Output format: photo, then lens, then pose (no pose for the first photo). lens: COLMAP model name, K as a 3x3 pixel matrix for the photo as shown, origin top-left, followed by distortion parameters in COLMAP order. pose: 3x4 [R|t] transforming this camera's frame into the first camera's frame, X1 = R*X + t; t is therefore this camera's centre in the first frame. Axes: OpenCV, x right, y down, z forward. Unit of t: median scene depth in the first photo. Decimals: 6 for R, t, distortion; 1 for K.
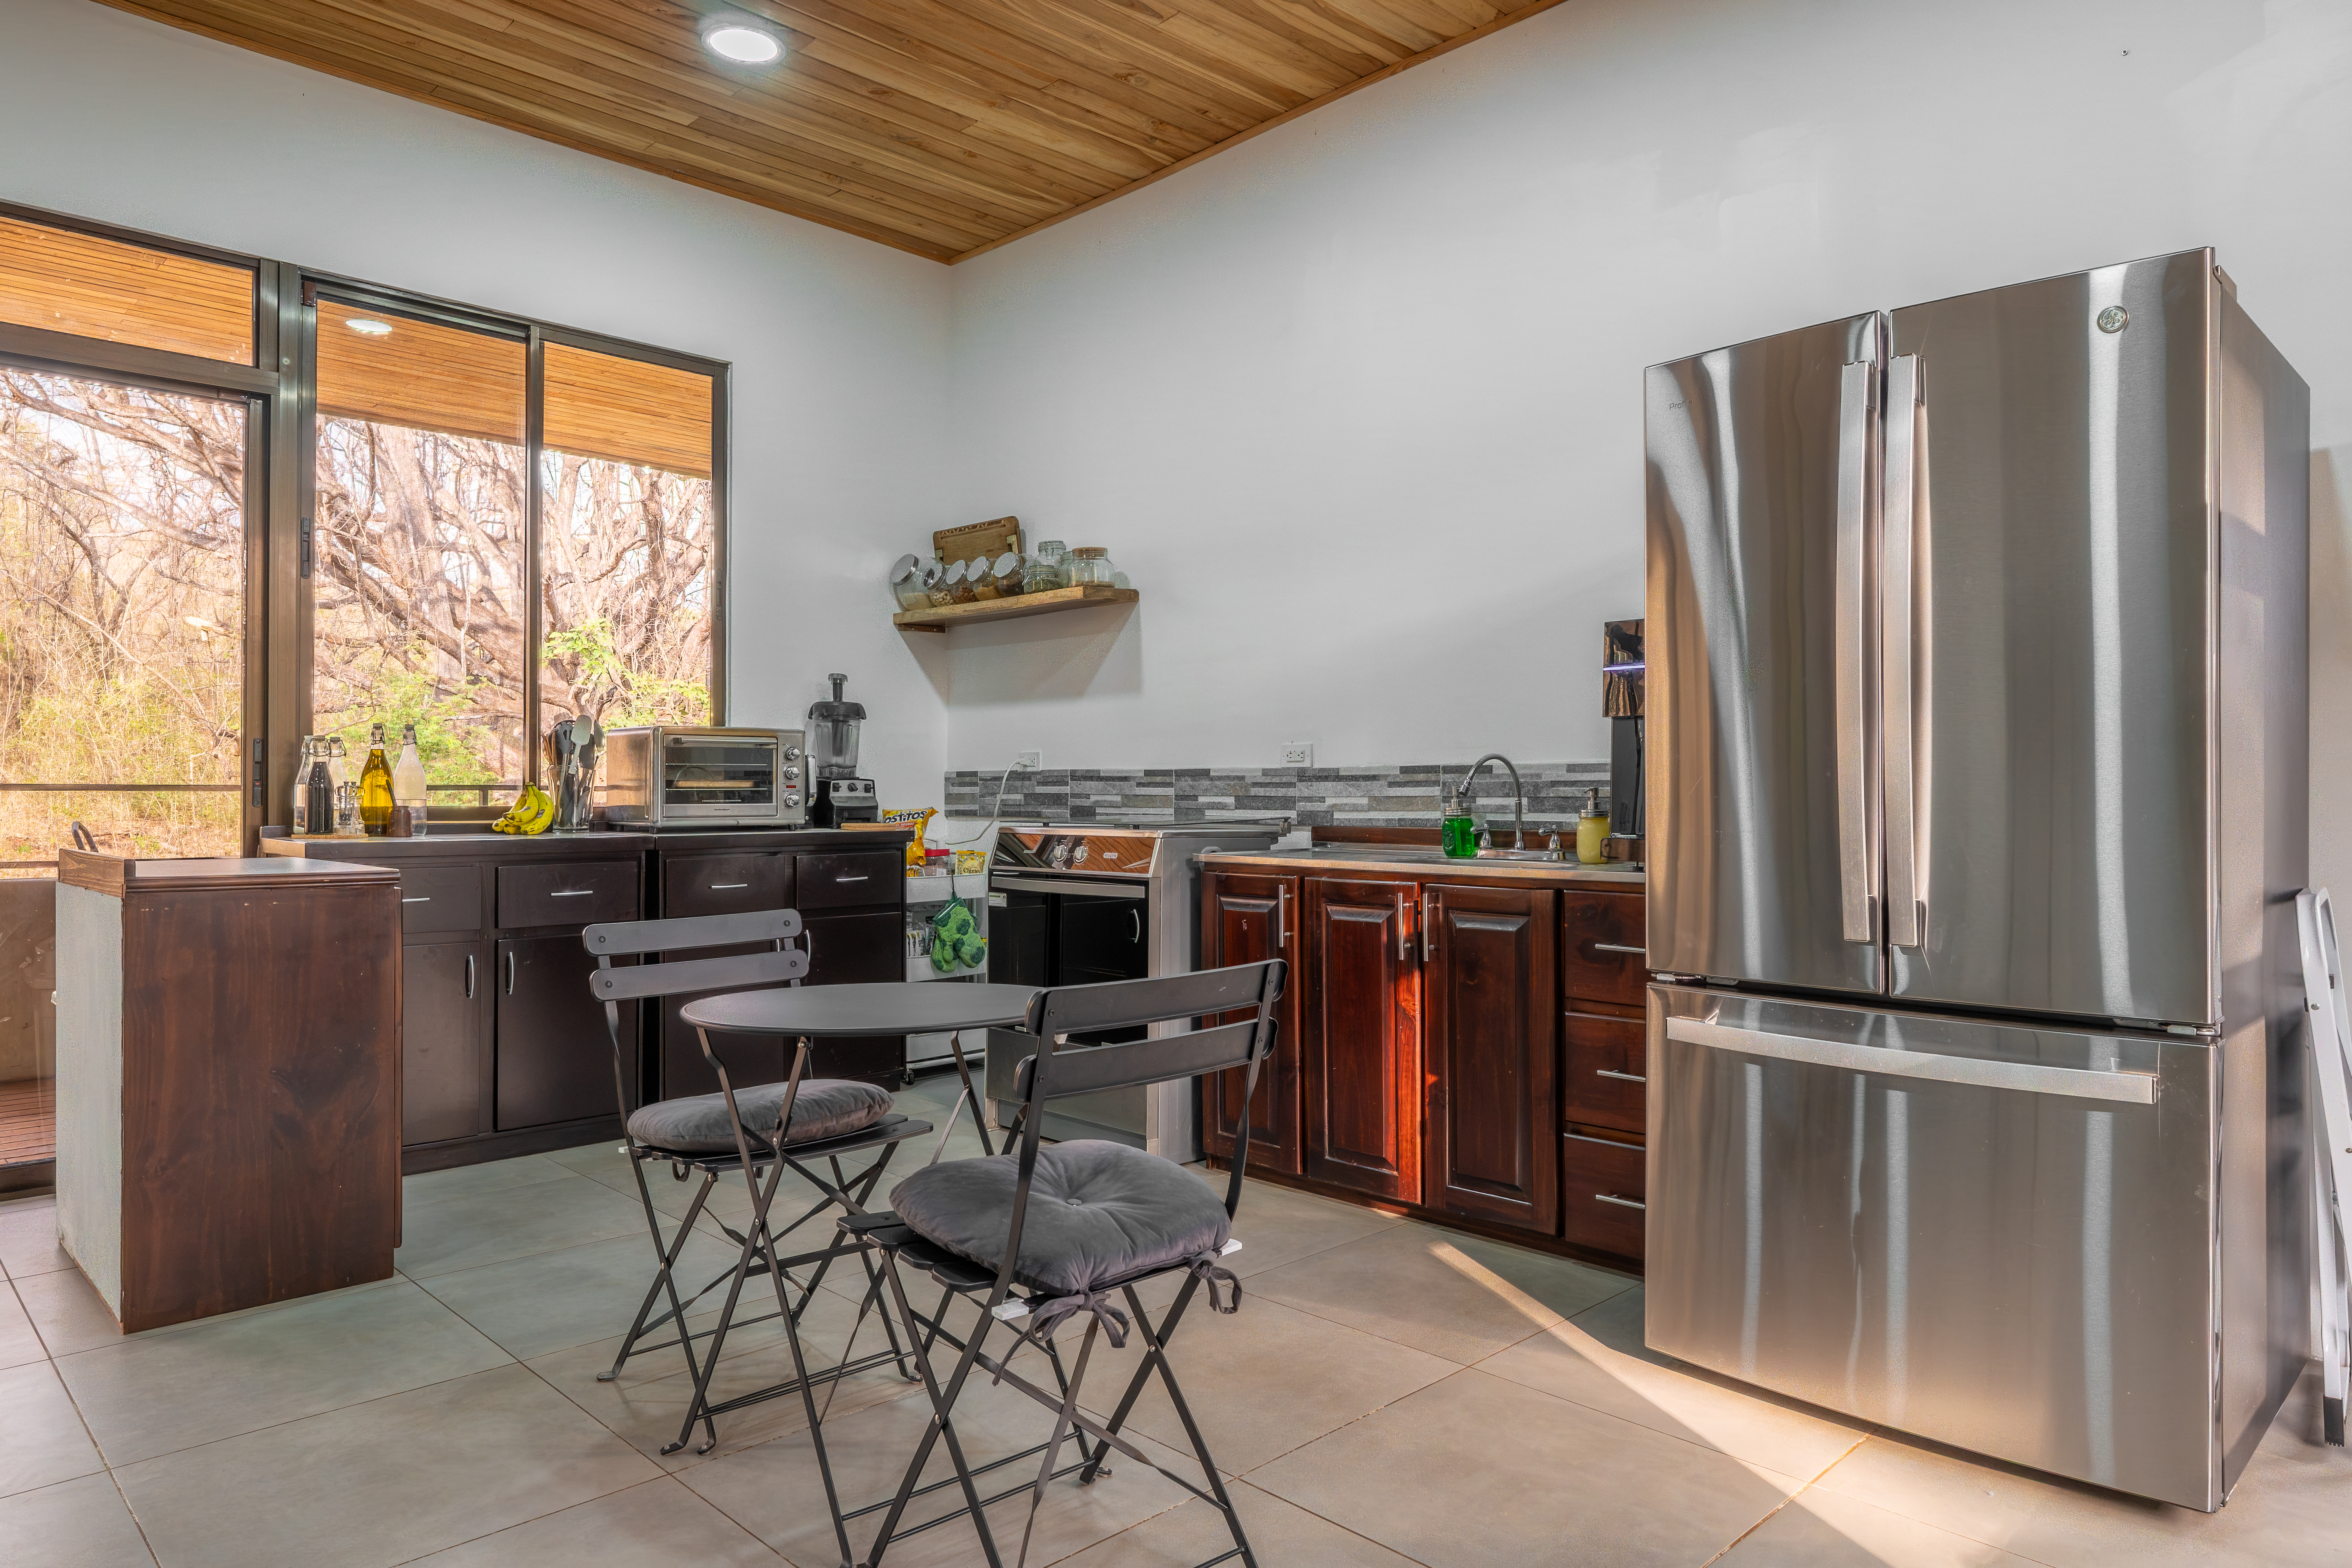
lens RADIAL K [[1420.7, 0, 1130.7], [0, 1420.7, 788.2], [0, 0, 1]] dist [0.001269, 0.000995]
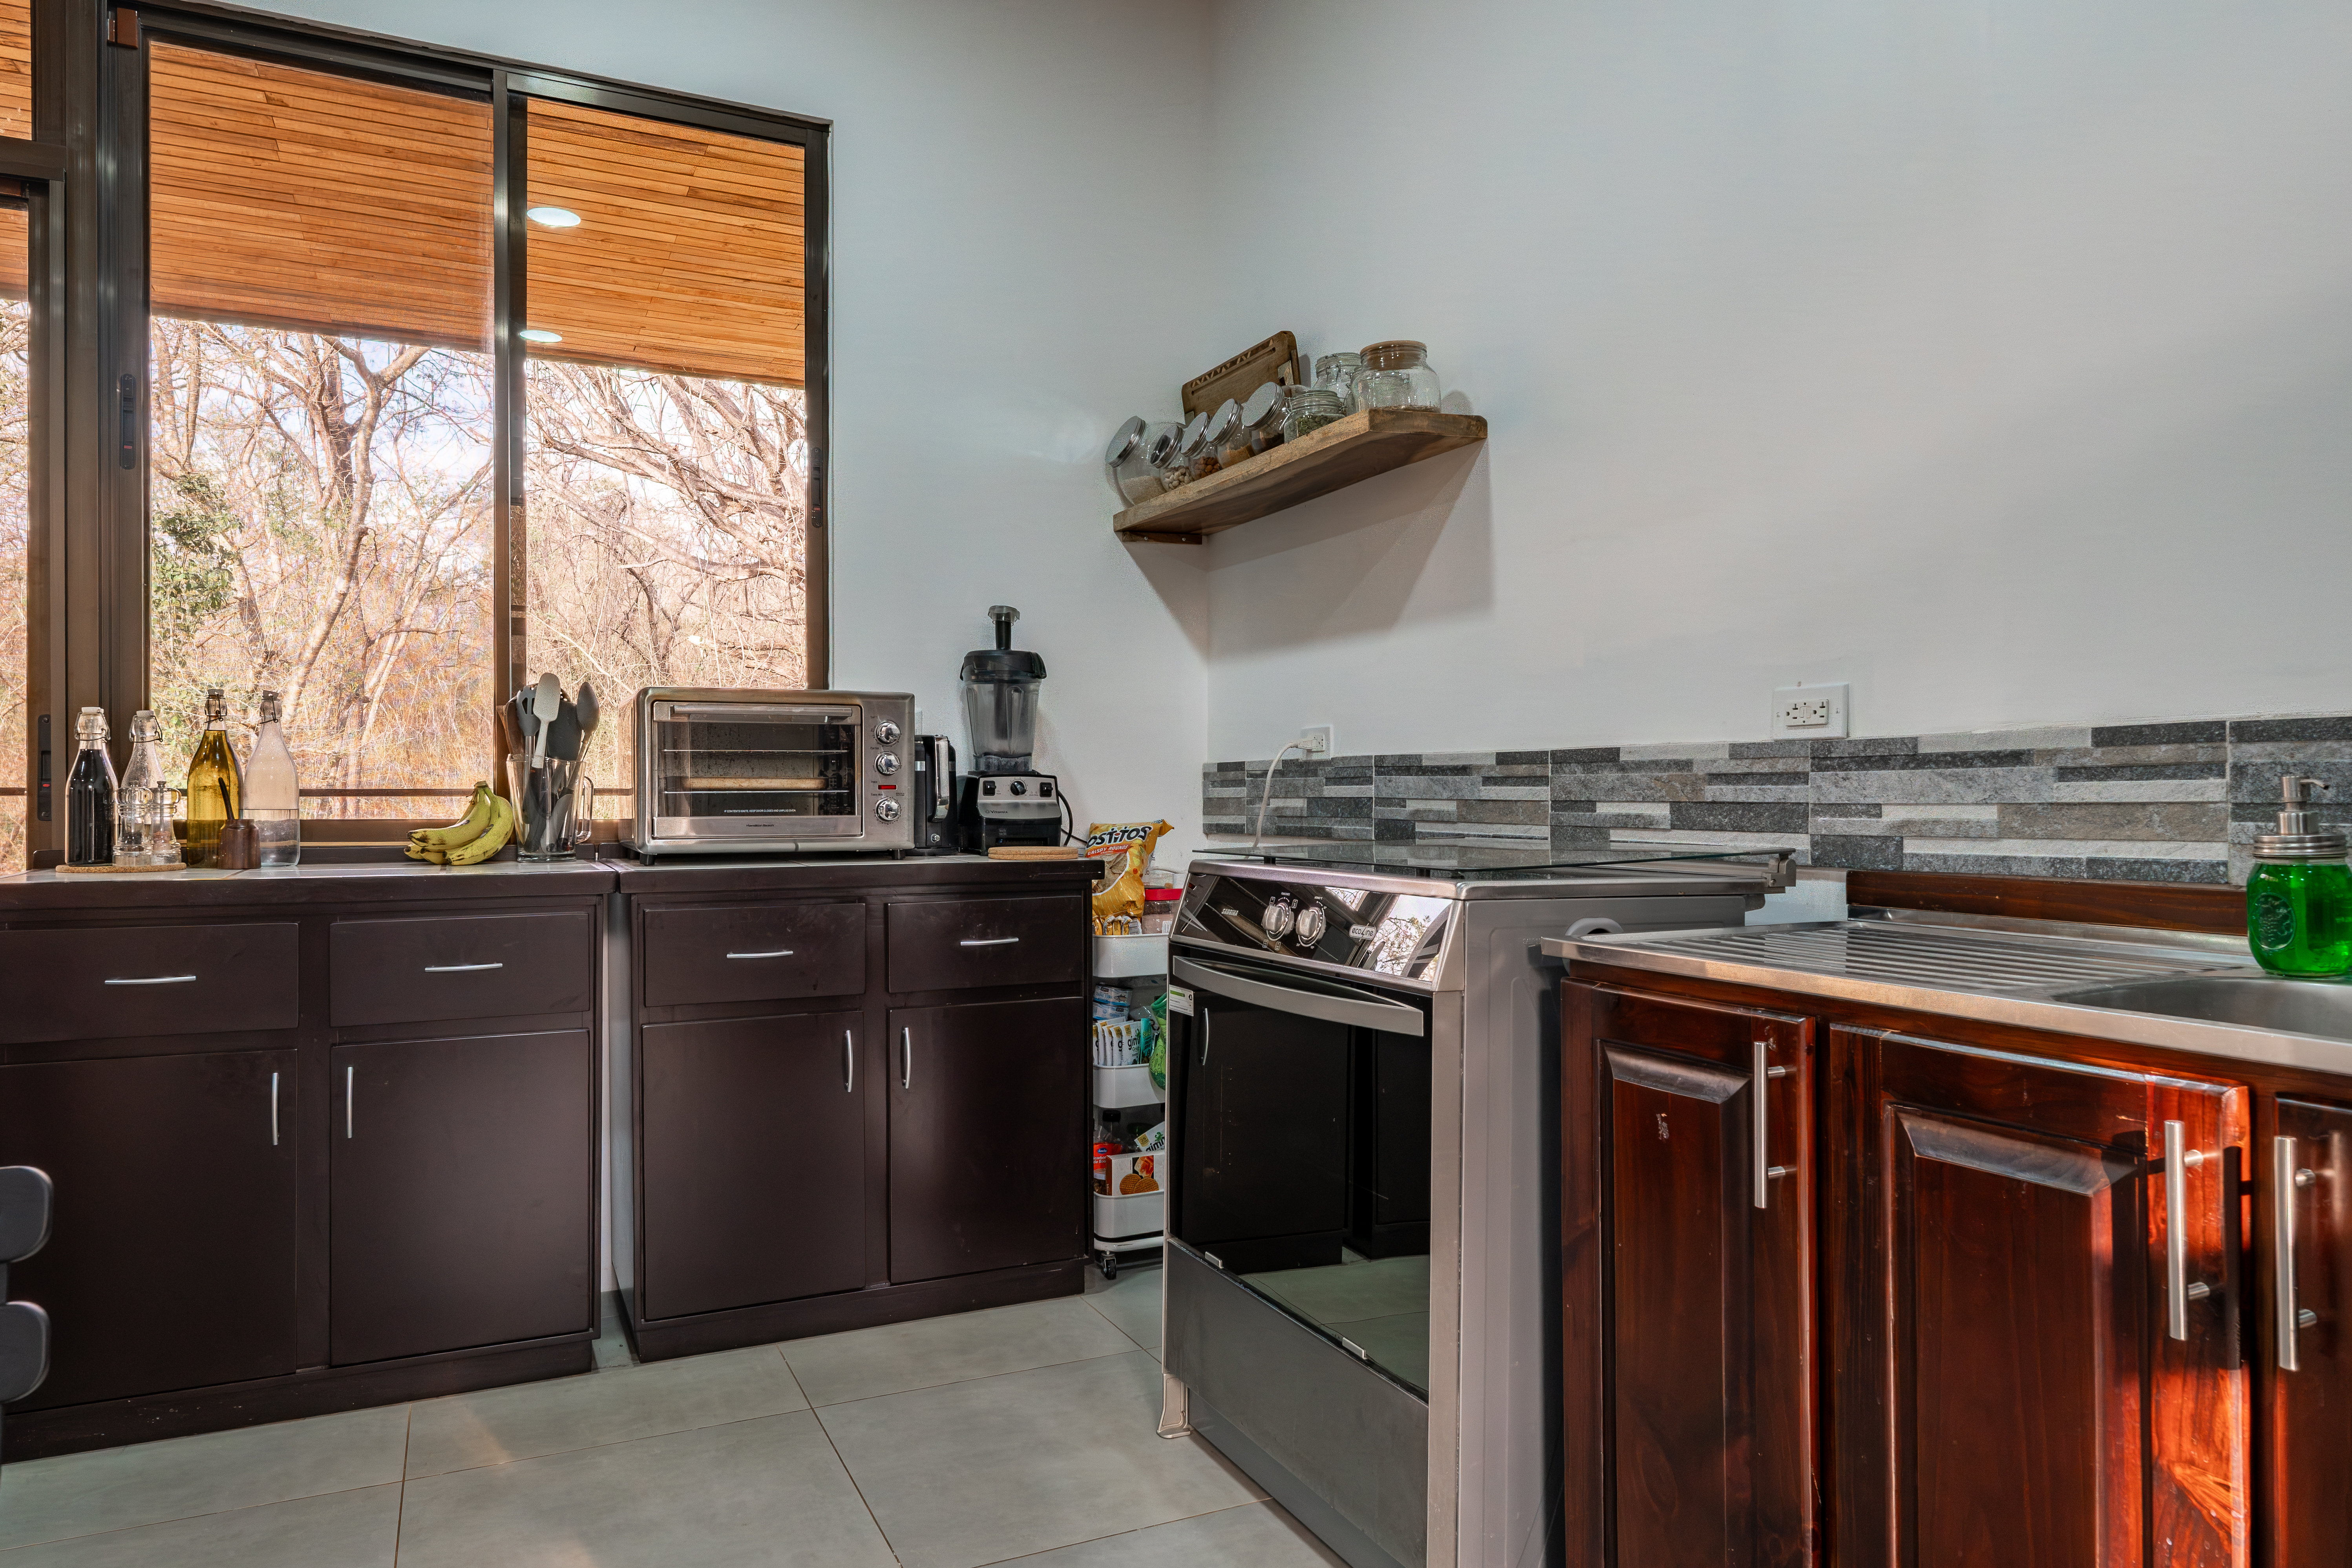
lens RADIAL K [[1439.6, 0, 1173.5], [0, 1439.6, 800.0], [0, 0, 1]] dist [-0.022706, 0.023259]
pose [[0.958772, -0.001403, -0.284171, 0.053195], [0.002784, 0.999986, 0.004457, 0.002295], [0.284161, -0.005064, 0.958763, 0.514403]]
